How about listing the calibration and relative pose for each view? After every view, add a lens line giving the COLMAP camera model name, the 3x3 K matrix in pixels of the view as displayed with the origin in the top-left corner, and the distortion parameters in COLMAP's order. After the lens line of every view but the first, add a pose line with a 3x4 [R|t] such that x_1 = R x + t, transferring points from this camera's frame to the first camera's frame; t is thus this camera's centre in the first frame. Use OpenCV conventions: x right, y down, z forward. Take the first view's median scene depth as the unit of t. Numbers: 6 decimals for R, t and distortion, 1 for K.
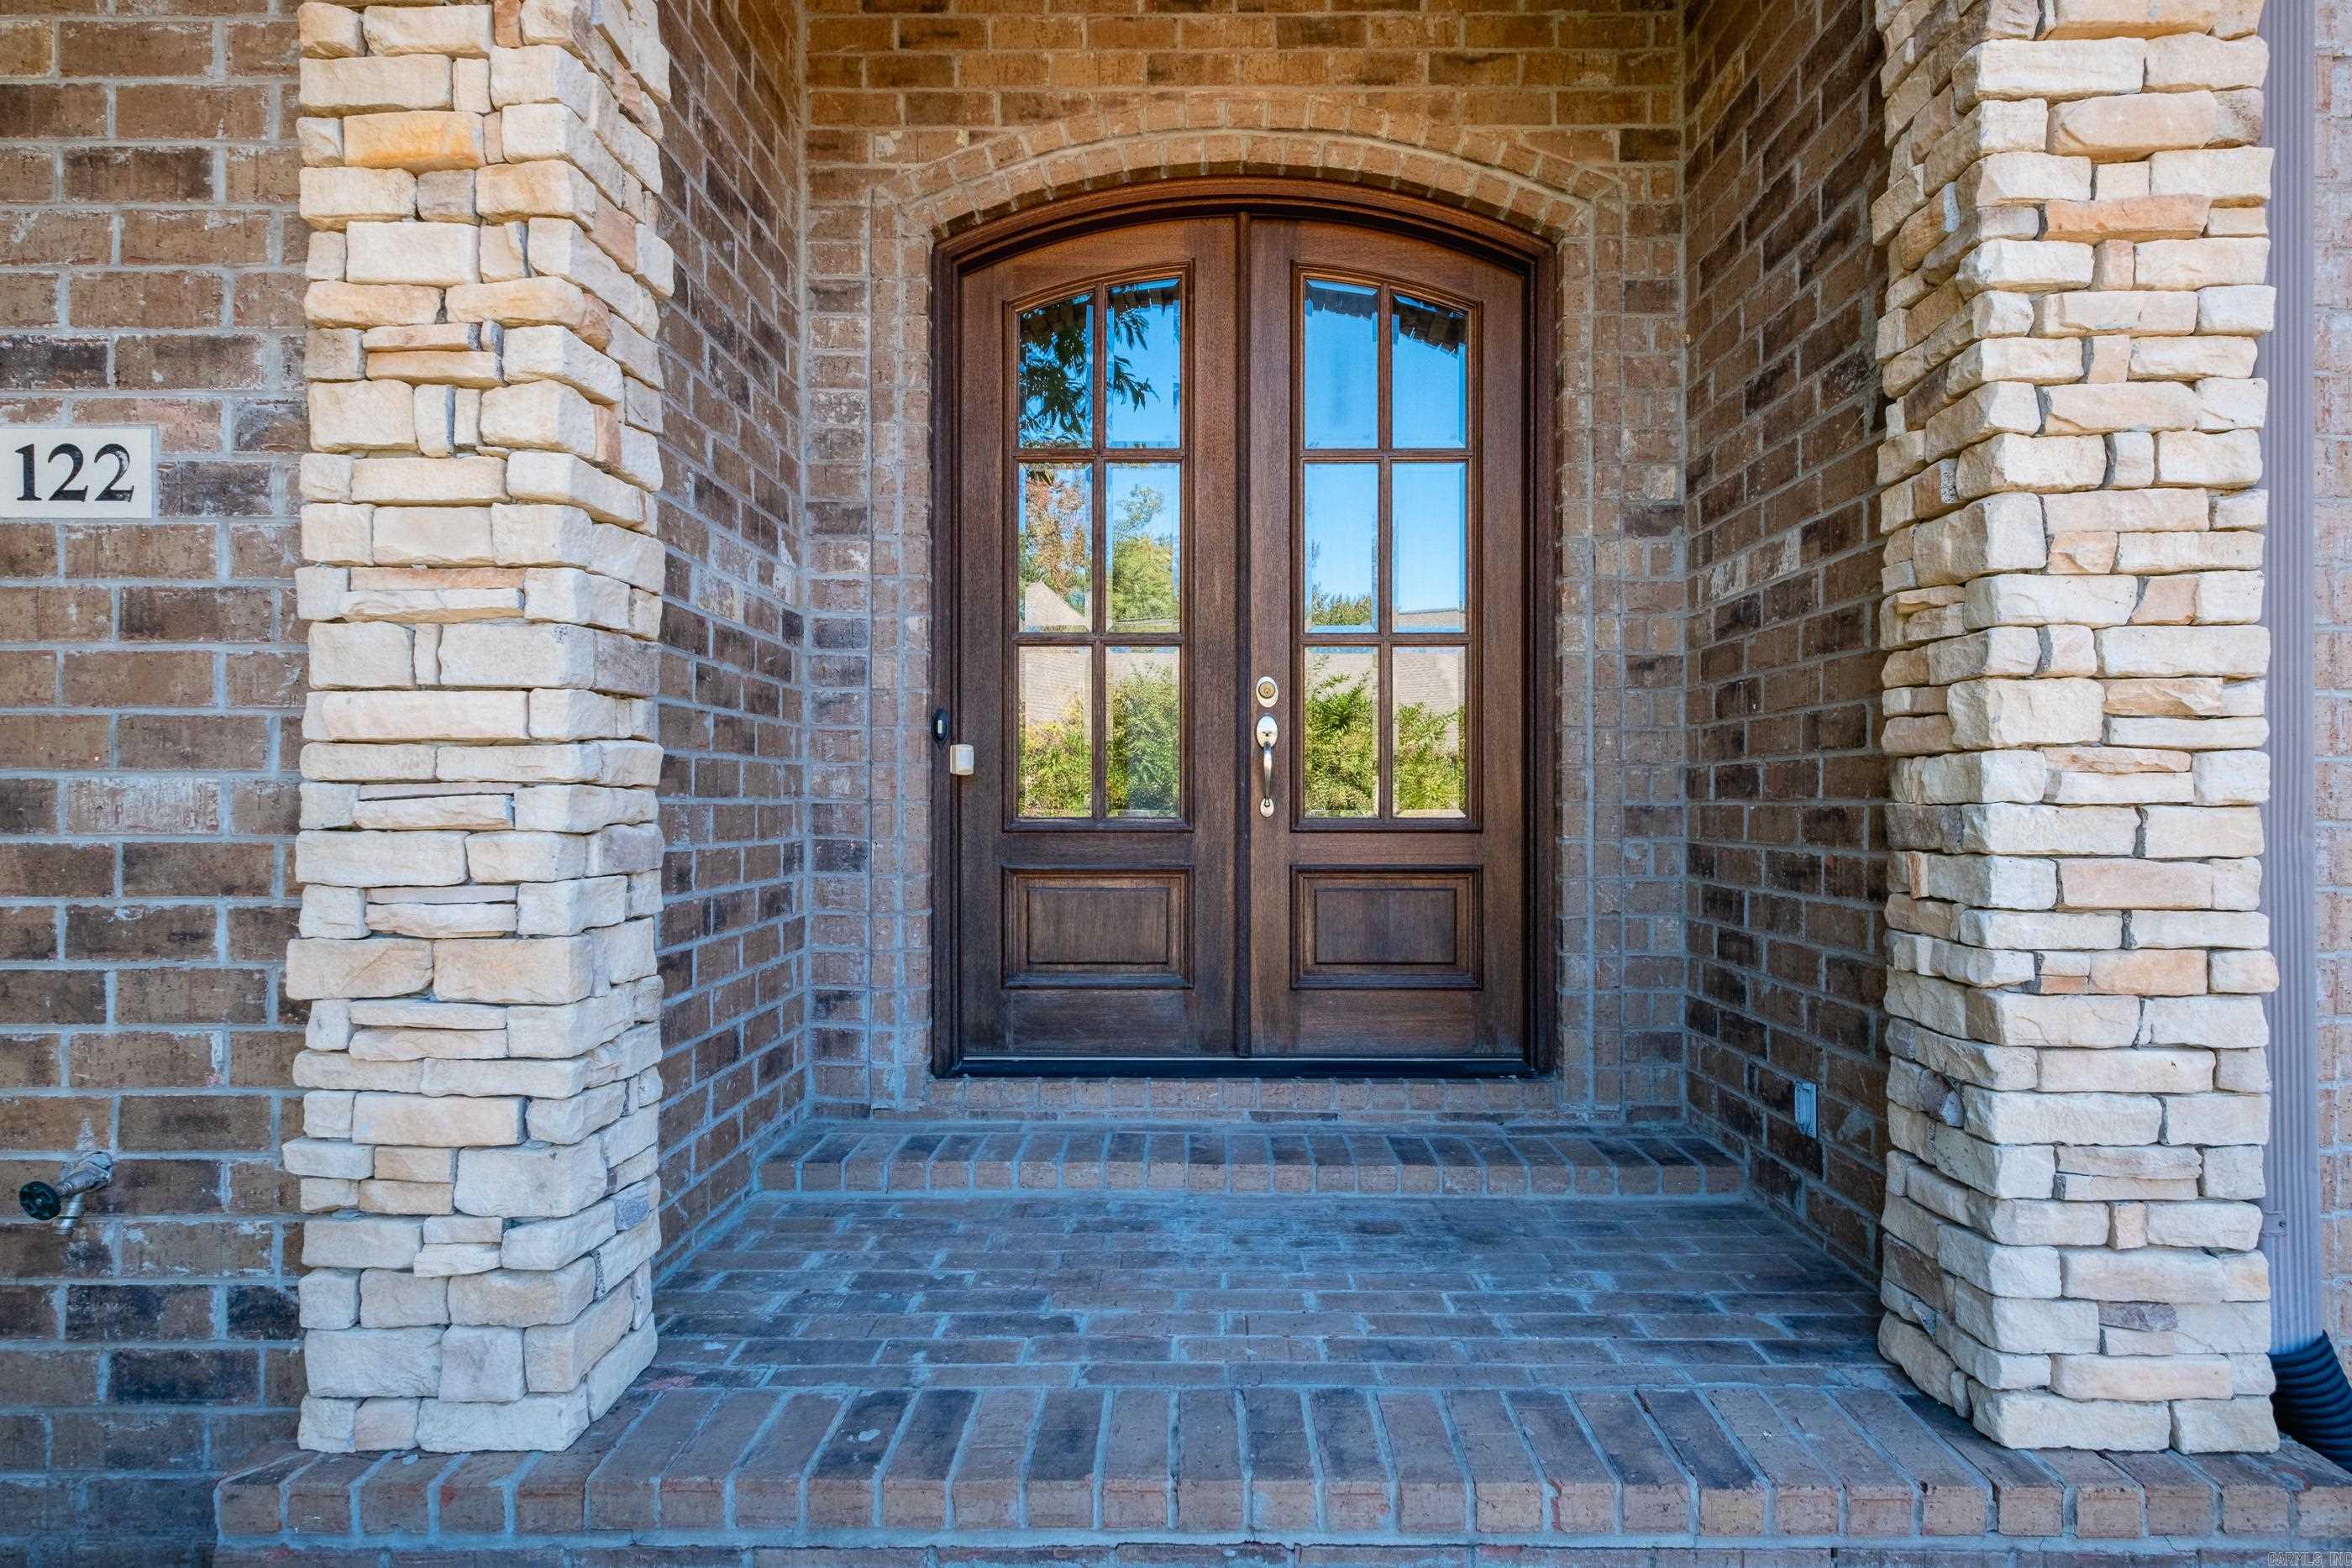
lens RADIAL K [[1177.5, 0, 1183.9], [0, 1177.5, 799.6], [0, 0, 1]] dist [0.009101, -0.002086]
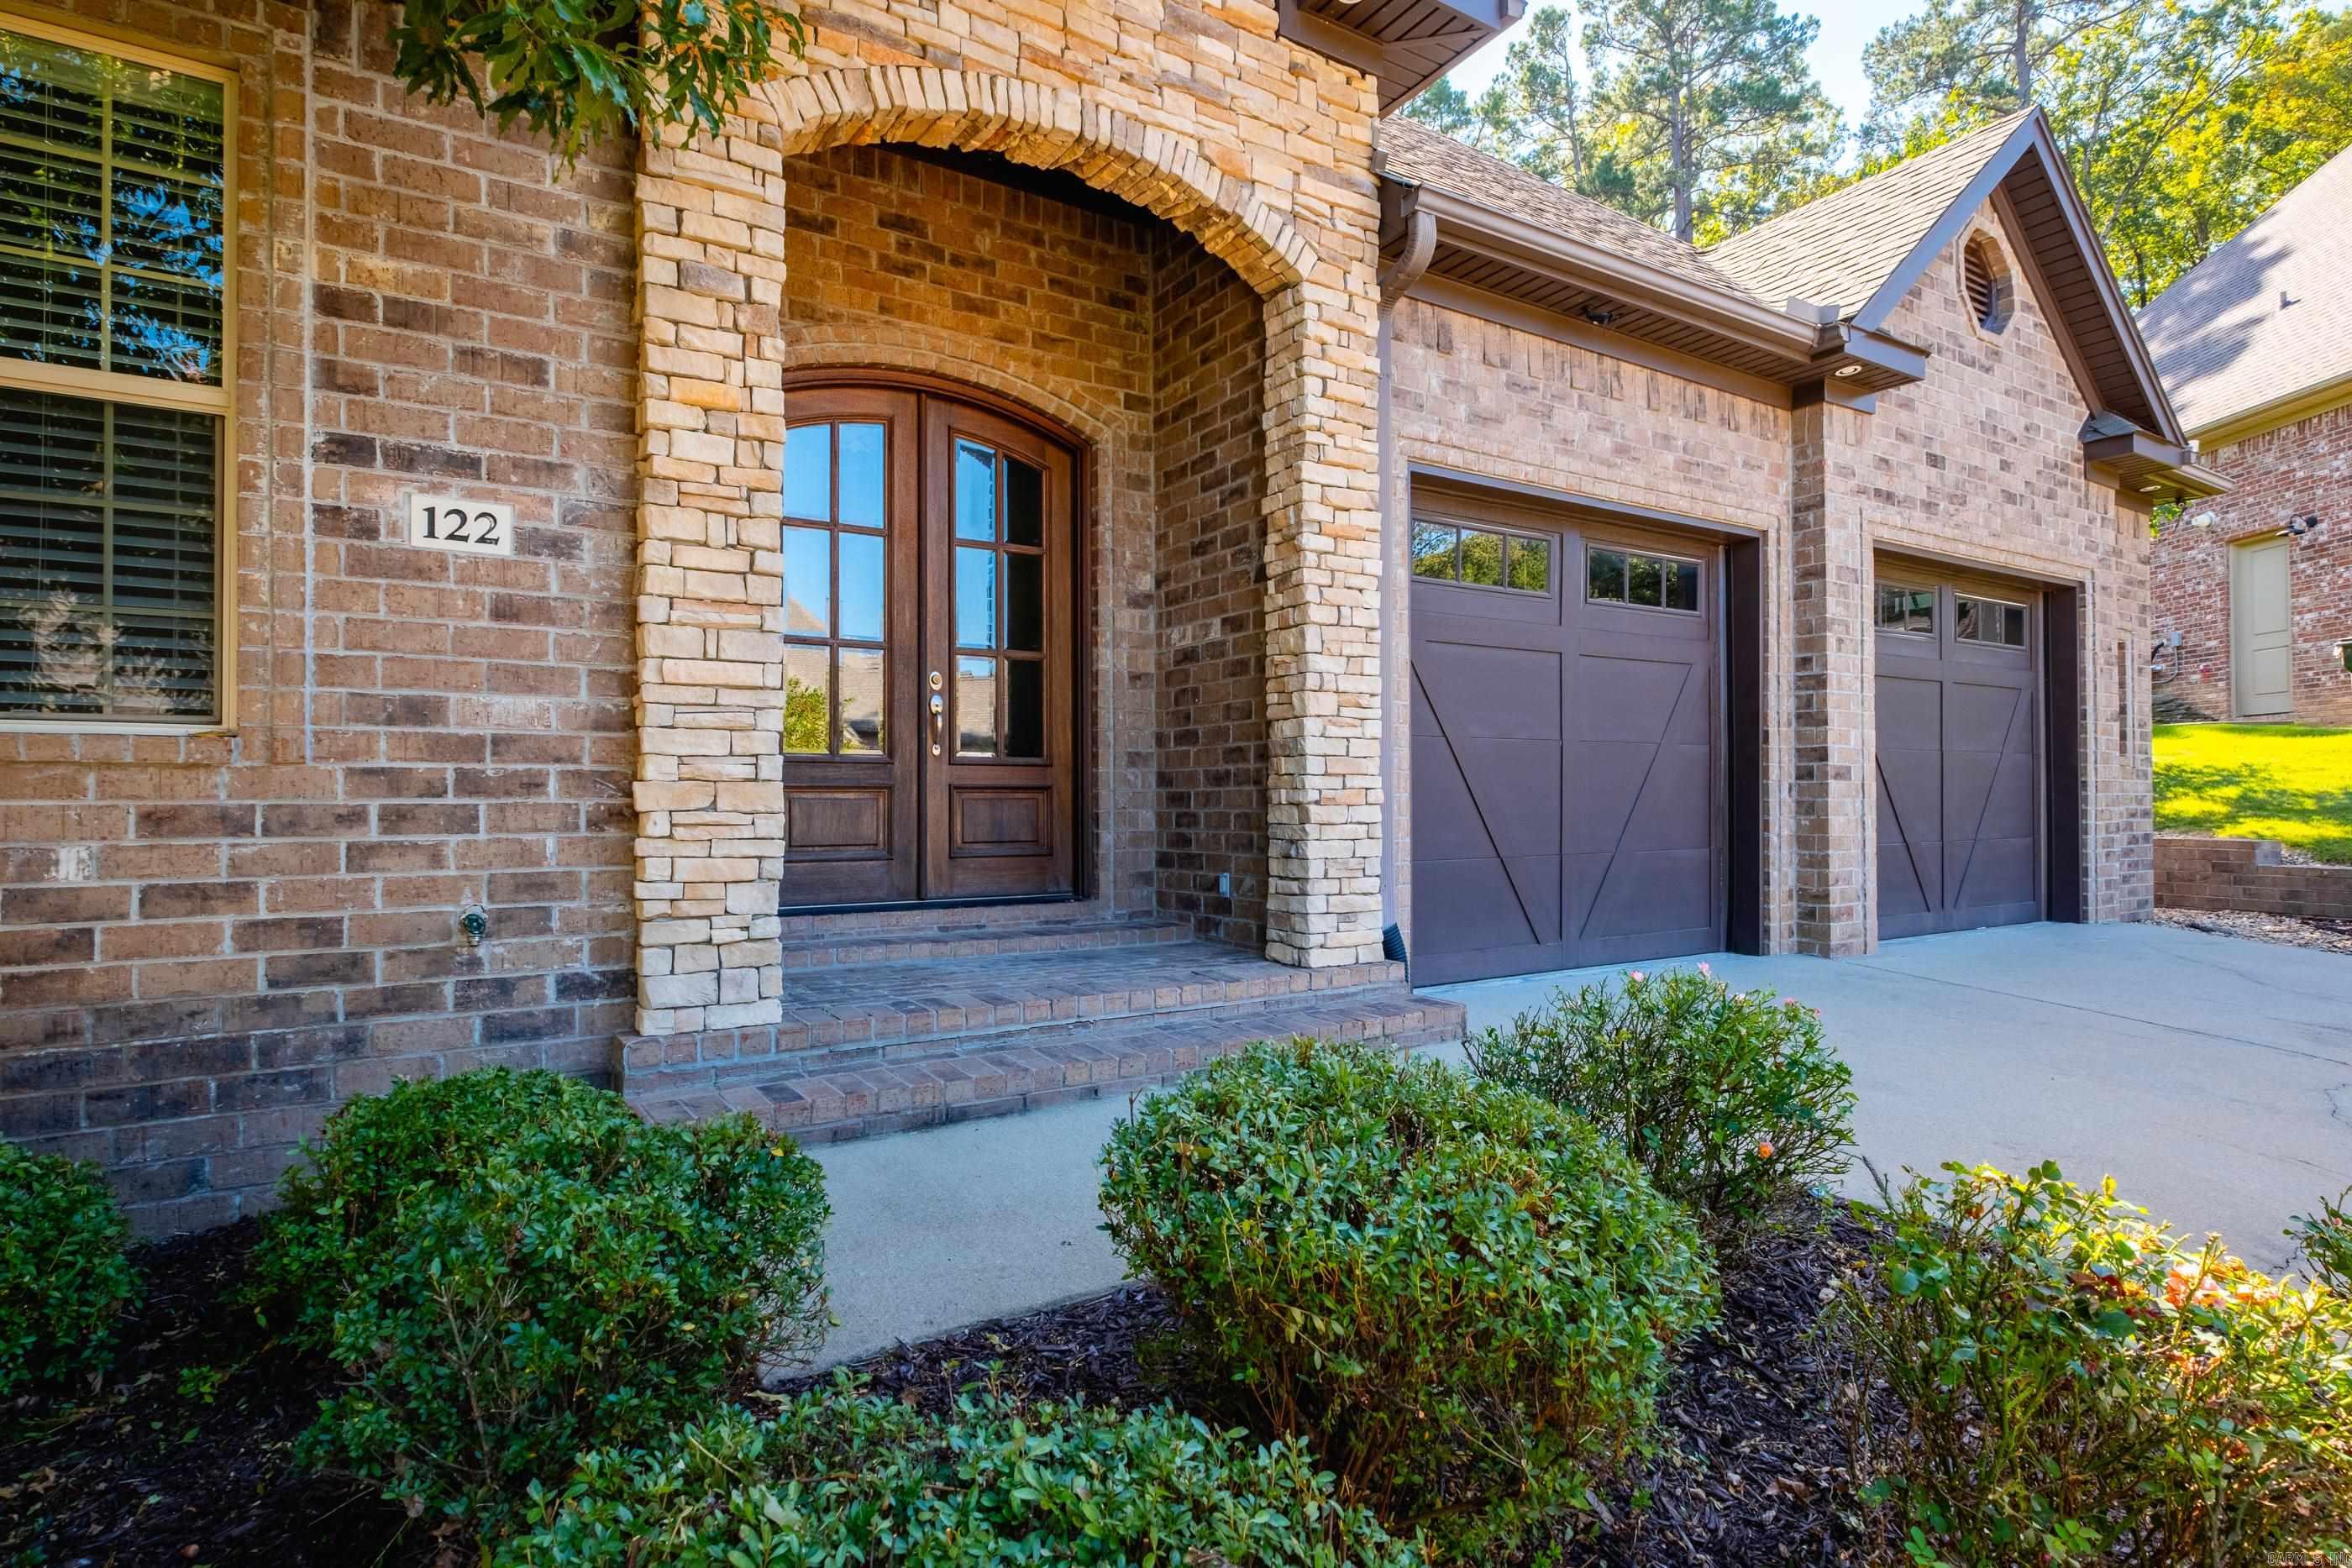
lens RADIAL K [[1177.5, 0, 1177.2], [0, 1177.5, 784.9], [0, 0, 1]] dist [0.009101, -0.002086]
pose [[0.843738, 0.004125, 0.536740, -0.979519], [0.001903, 0.999941, -0.010675, 0.136522], [-0.536752, 0.010028, 0.843680, -1.081266]]
